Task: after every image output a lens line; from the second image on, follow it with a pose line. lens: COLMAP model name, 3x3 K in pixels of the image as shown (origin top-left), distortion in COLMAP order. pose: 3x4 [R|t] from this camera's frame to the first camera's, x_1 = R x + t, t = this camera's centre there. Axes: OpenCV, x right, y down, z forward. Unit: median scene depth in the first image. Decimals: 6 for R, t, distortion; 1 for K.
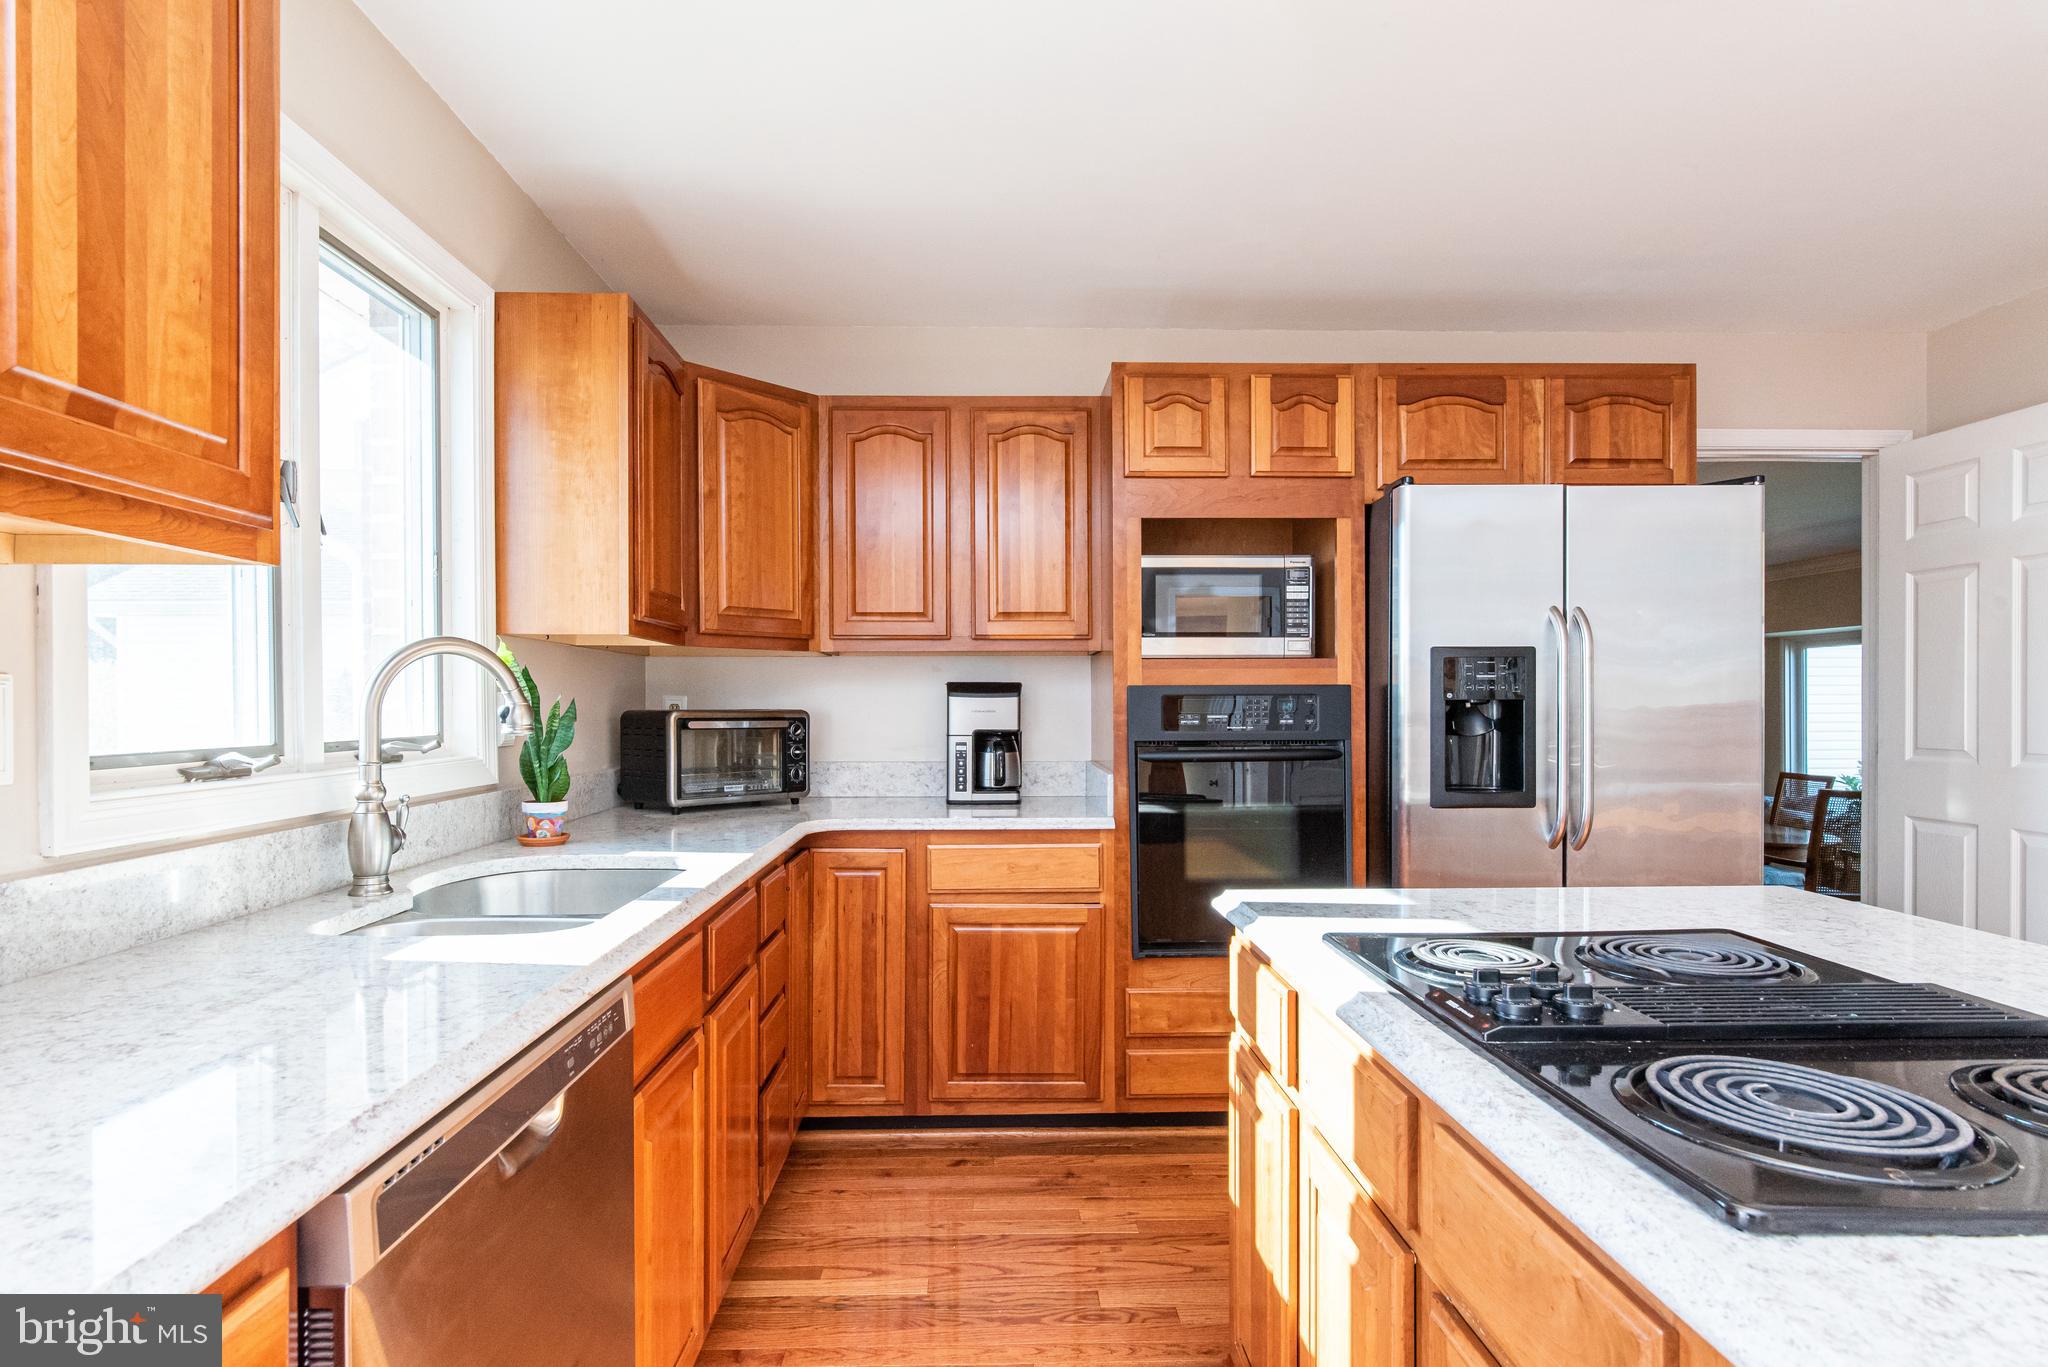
lens RADIAL K [[1062.9, 0, 1023.8], [0, 1062.9, 710.9], [0, 0, 1]] dist [-0.000397, -0.000643]
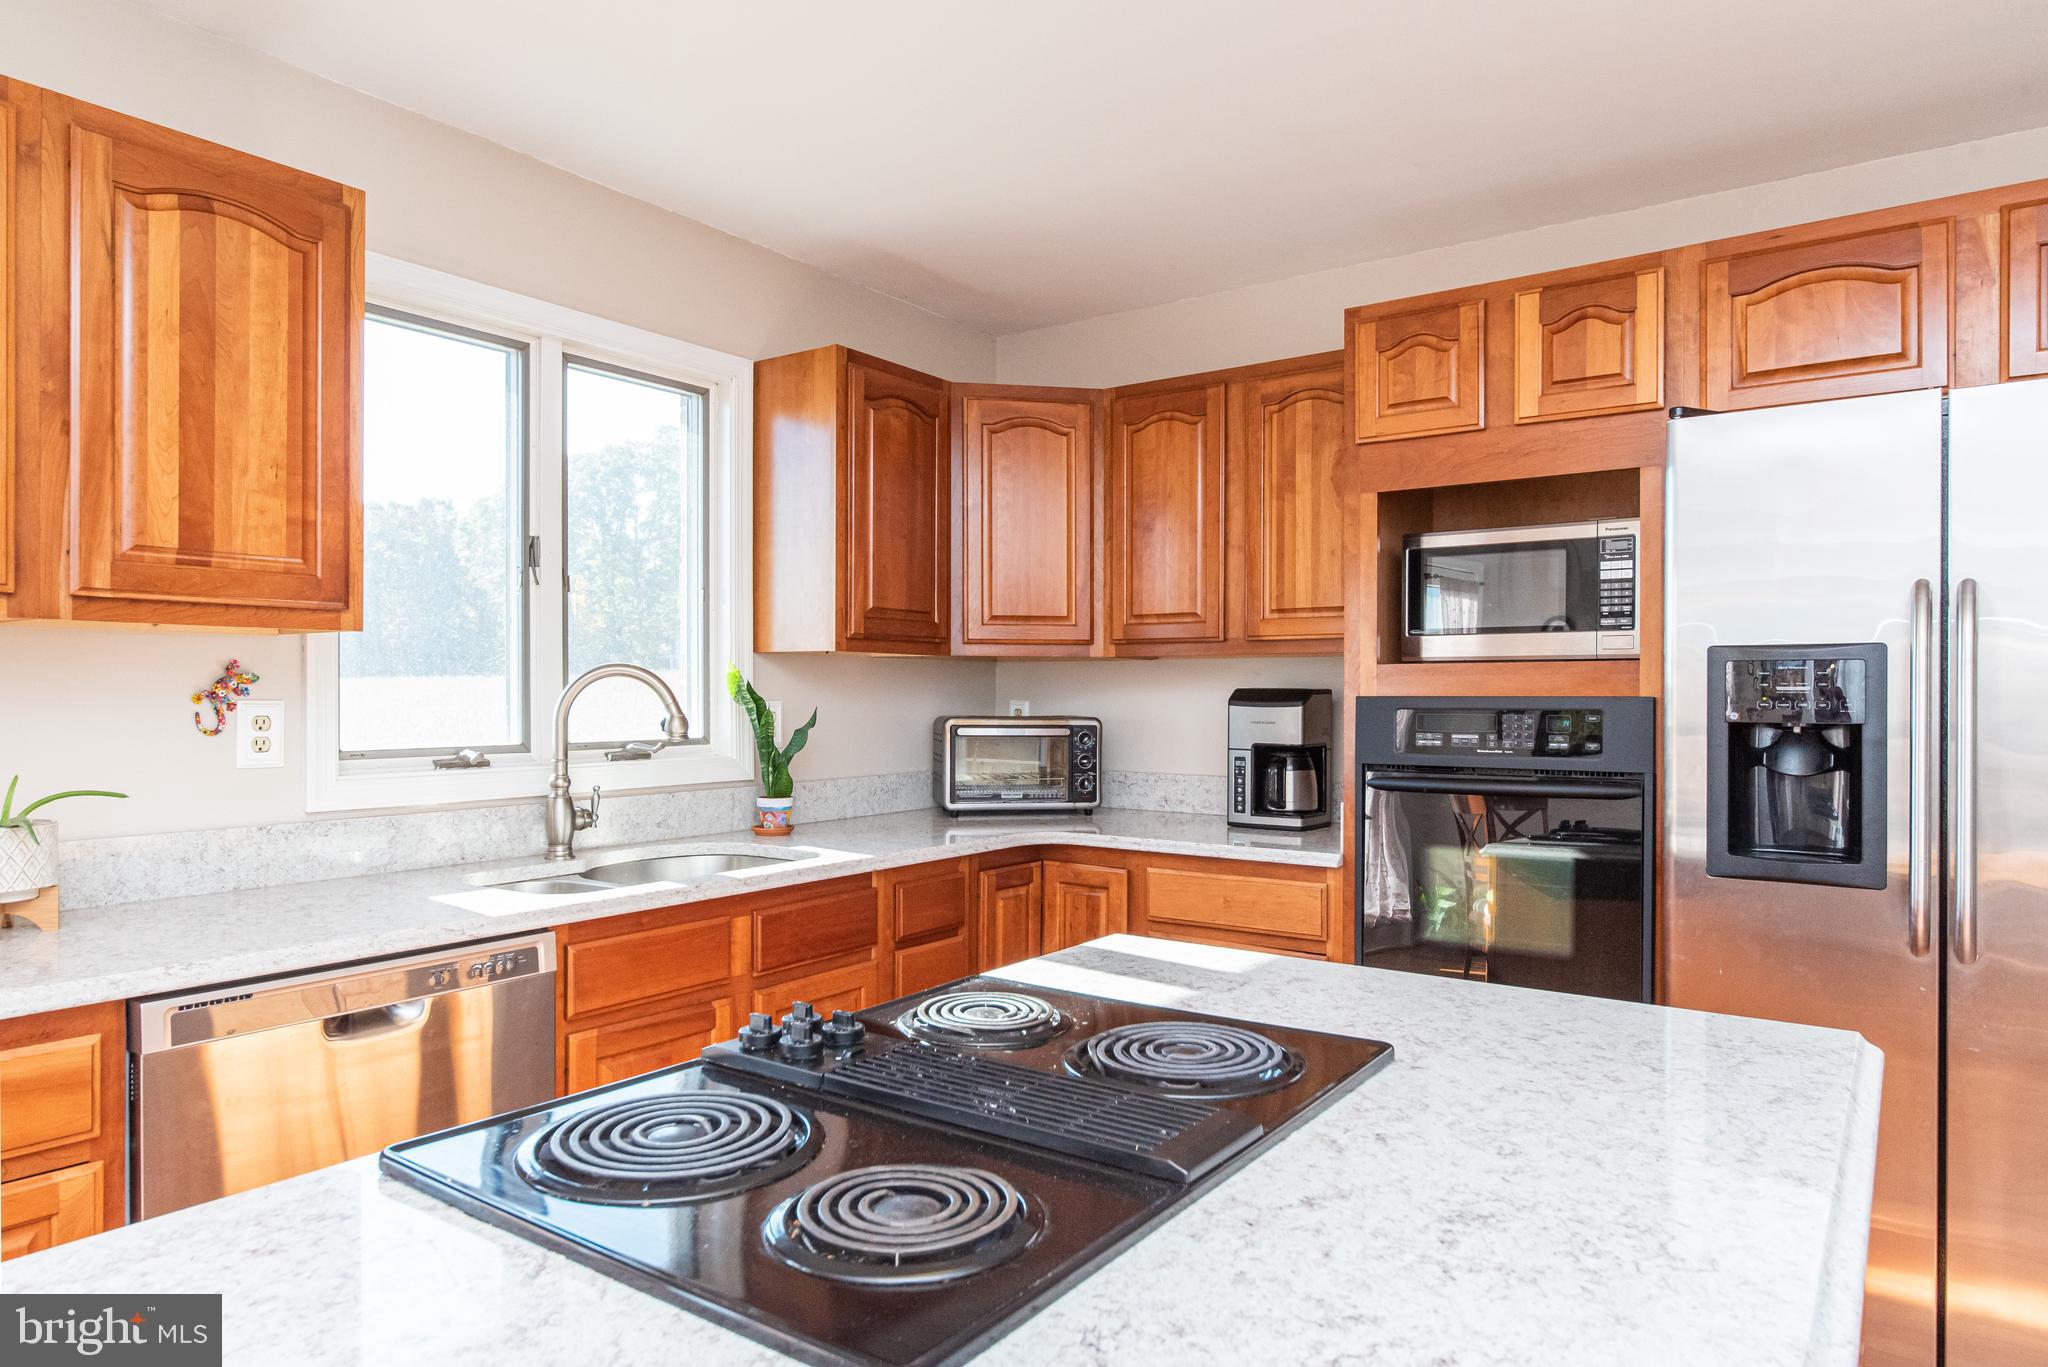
lens RADIAL K [[1279.7, 0, 1019.9], [0, 1279.7, 697.2], [0, 0, 1]] dist [-0.001133, 0.000006]
pose [[0.794556, 0.005643, -0.607164, 0.496316], [-0.008049, 0.999967, -0.001239, -0.019811], [0.607137, 0.005872, 0.794575, 0.047064]]
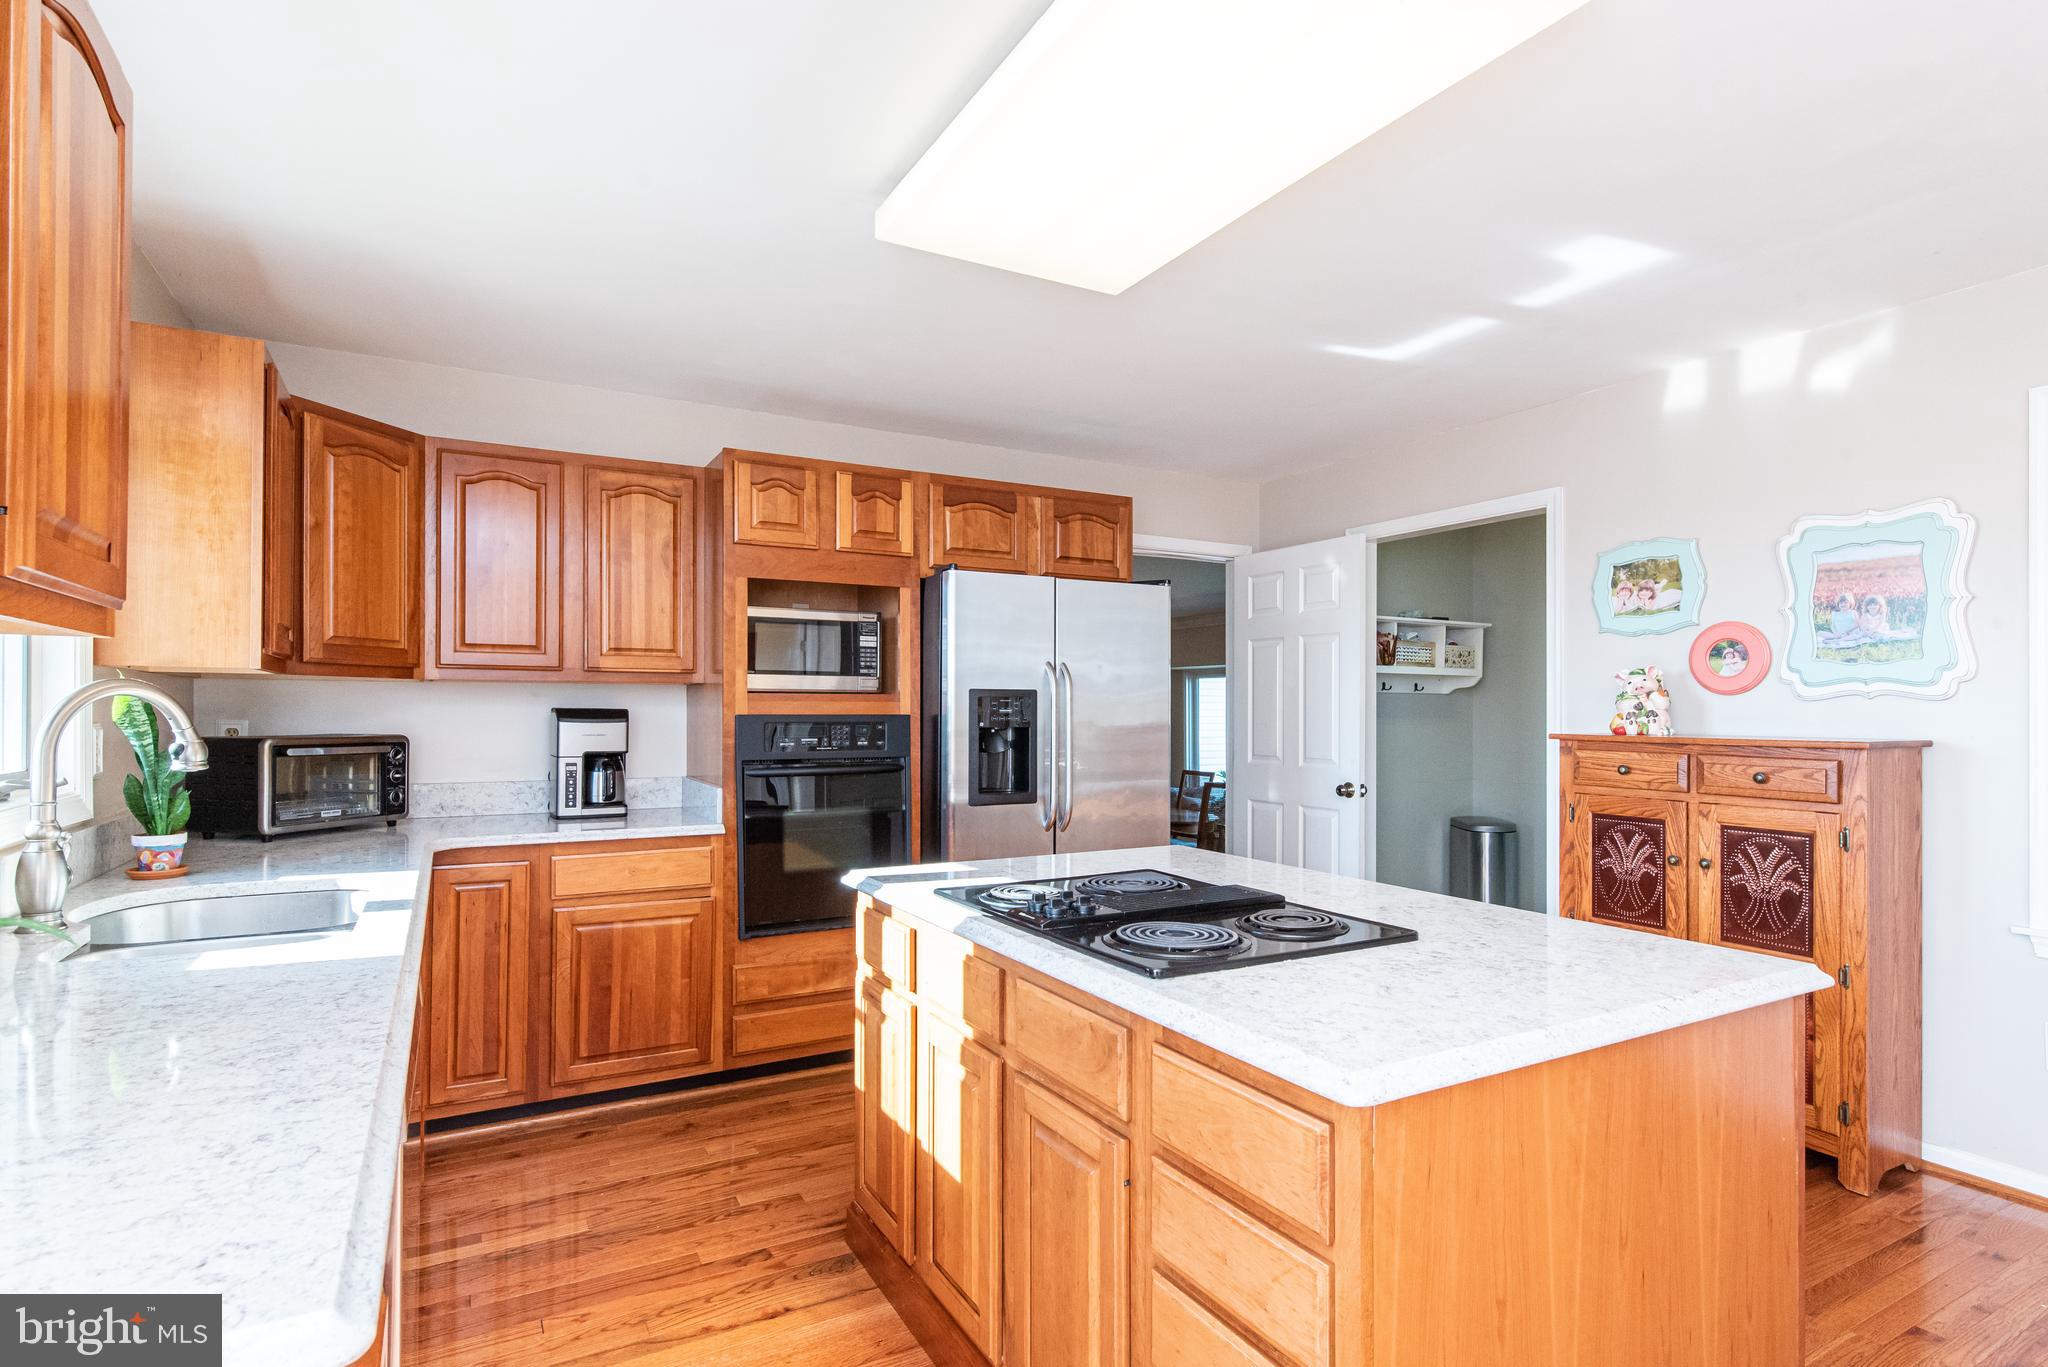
lens RADIAL K [[1025.8, 0, 1049.5], [0, 1025.8, 701.4], [0, 0, 1]] dist [0.000458, -0.000066]
pose [[0.883799, 0.008899, 0.467781, -0.133953], [-0.001521, 0.999868, -0.016148, -0.020793], [-0.467864, 0.013560, 0.883697, -0.202964]]
